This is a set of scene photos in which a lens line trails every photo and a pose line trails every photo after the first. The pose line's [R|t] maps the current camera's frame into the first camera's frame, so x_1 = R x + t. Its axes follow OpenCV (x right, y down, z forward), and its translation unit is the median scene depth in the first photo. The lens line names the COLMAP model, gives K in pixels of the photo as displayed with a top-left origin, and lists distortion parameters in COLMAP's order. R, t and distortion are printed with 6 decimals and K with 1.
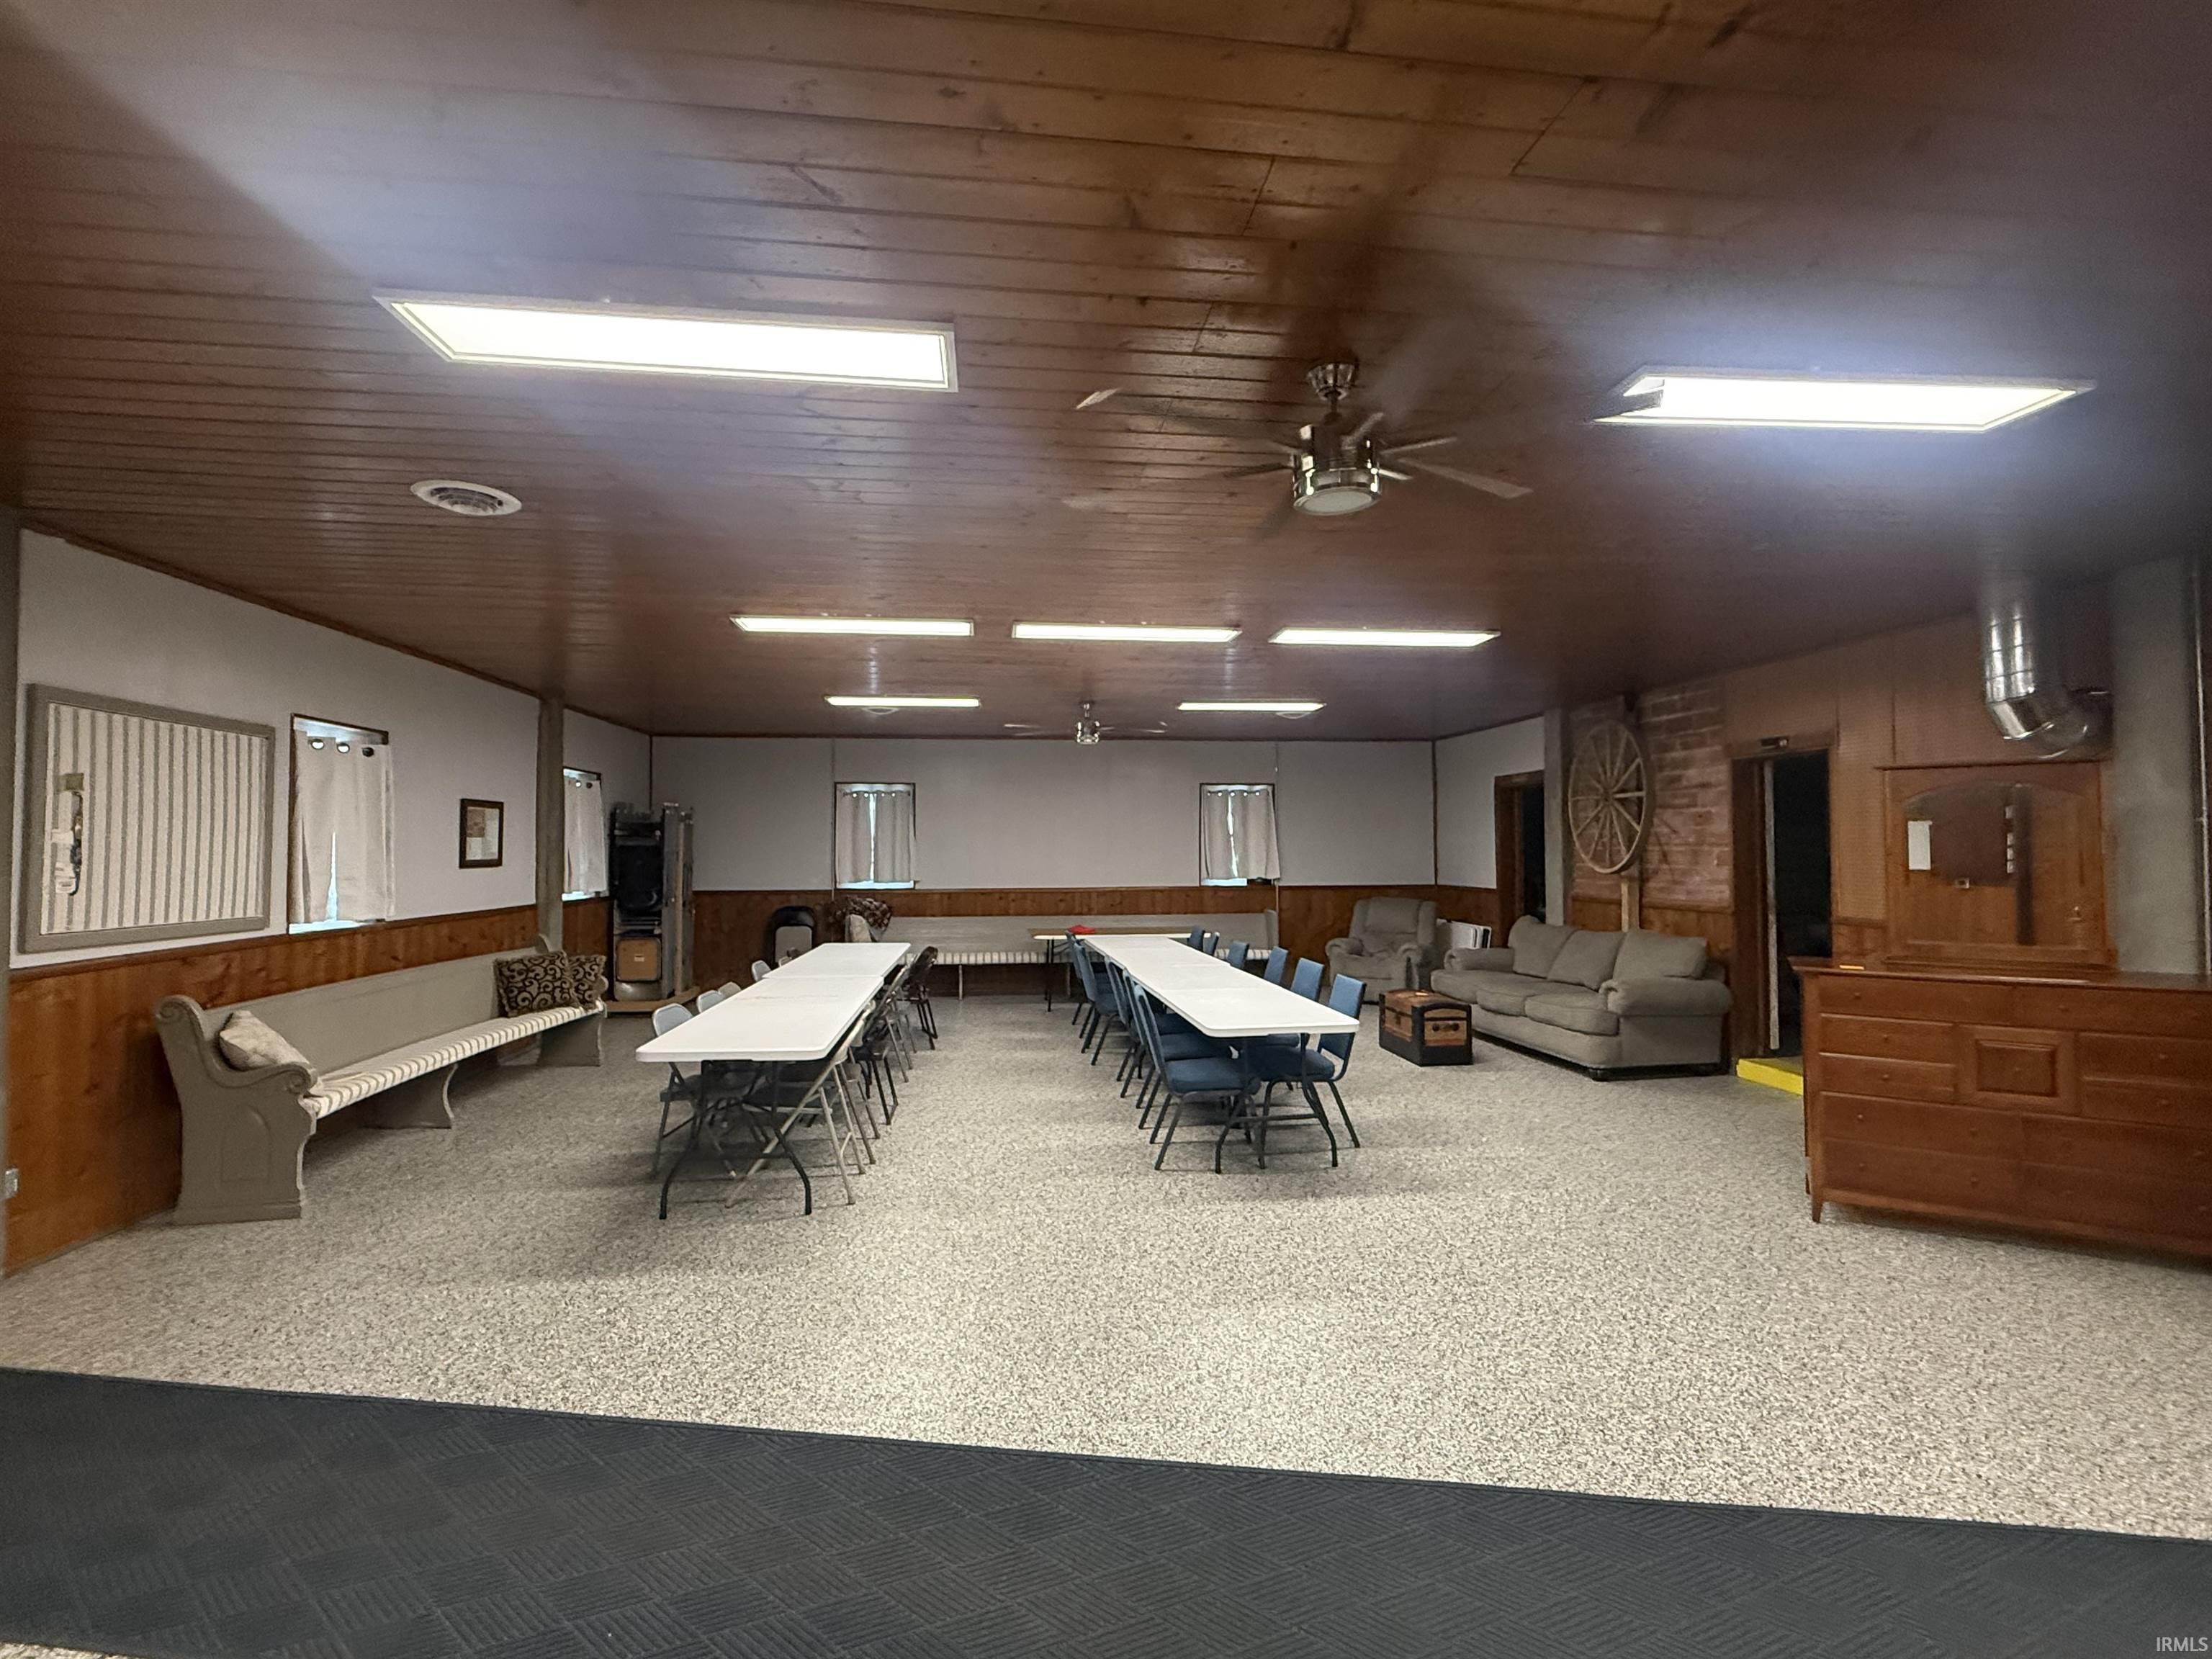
lens RADIAL K [[1032.5, 0, 1100.5], [0, 1032.5, 836.3], [0, 0, 1]] dist [0.002265, 0.000483]
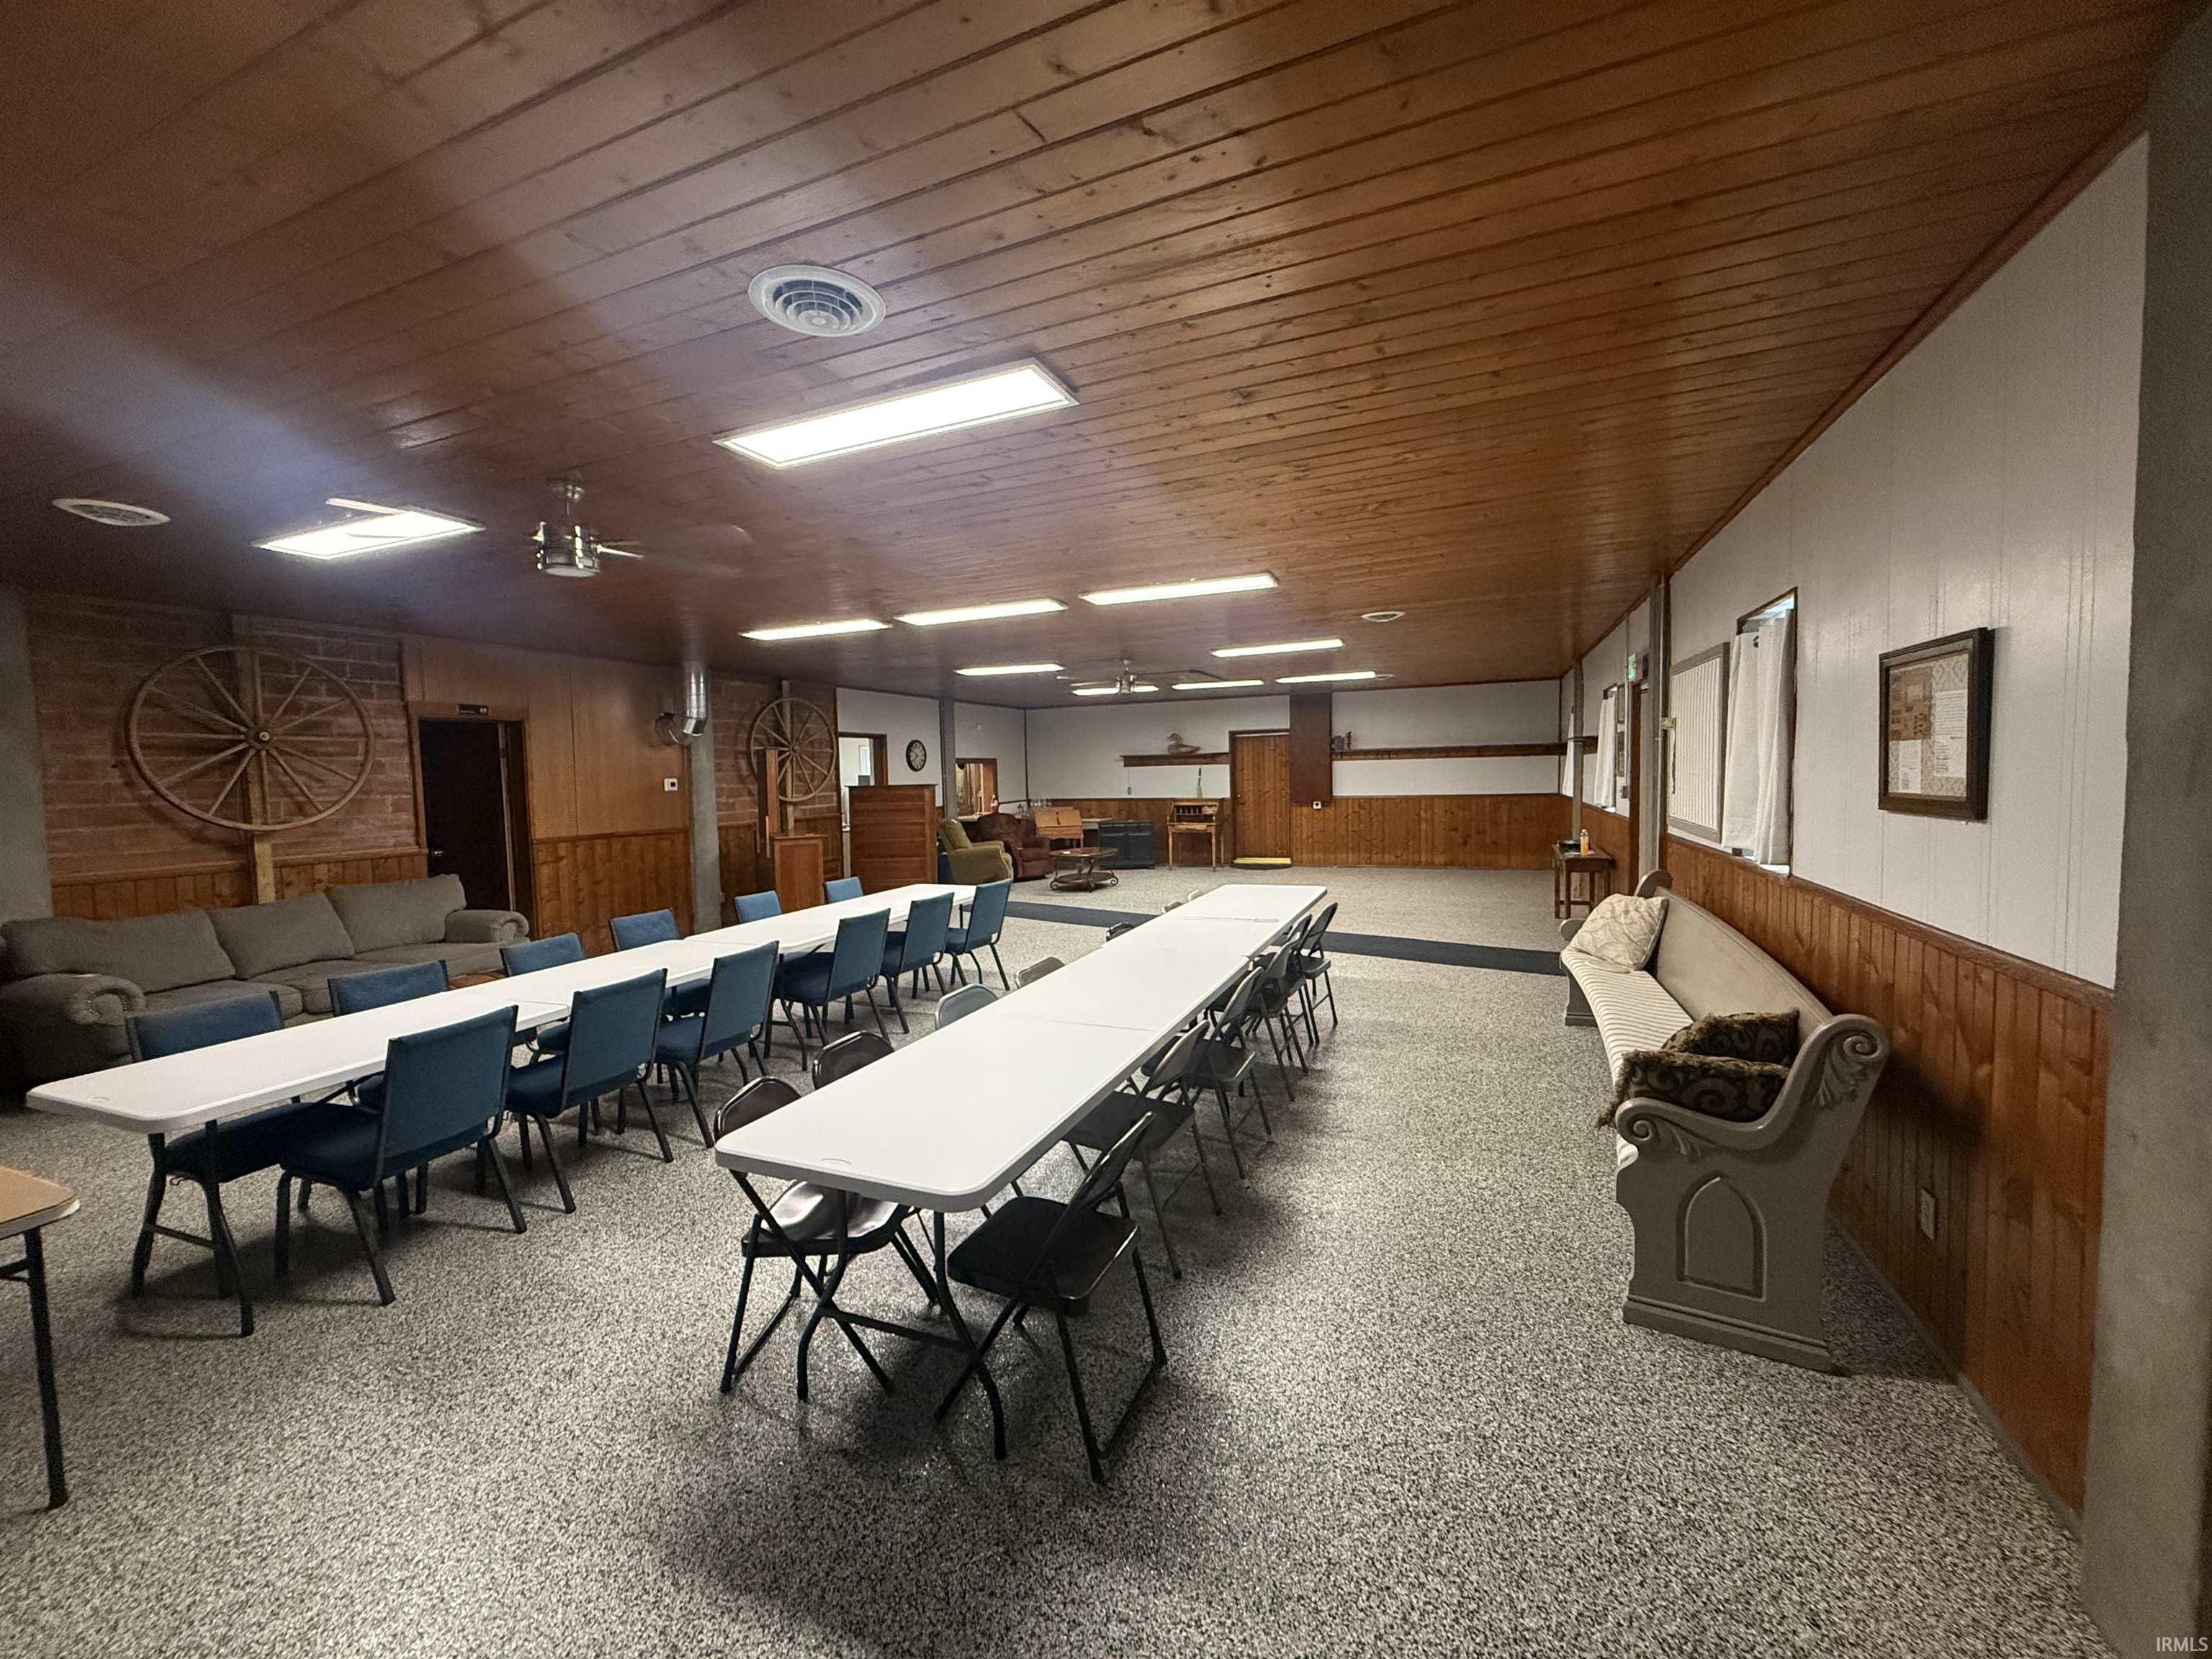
lens RADIAL K [[877.1, 0, 1099.5], [0, 877.1, 825.2], [0, 0, 1]] dist [-0.001144, -0.000116]
pose [[-0.871962, -0.006920, 0.489524, -0.495109], [0.021929, 0.998344, 0.053174, 0.009317], [-0.489082, 0.057101, -0.870367, 1.451663]]
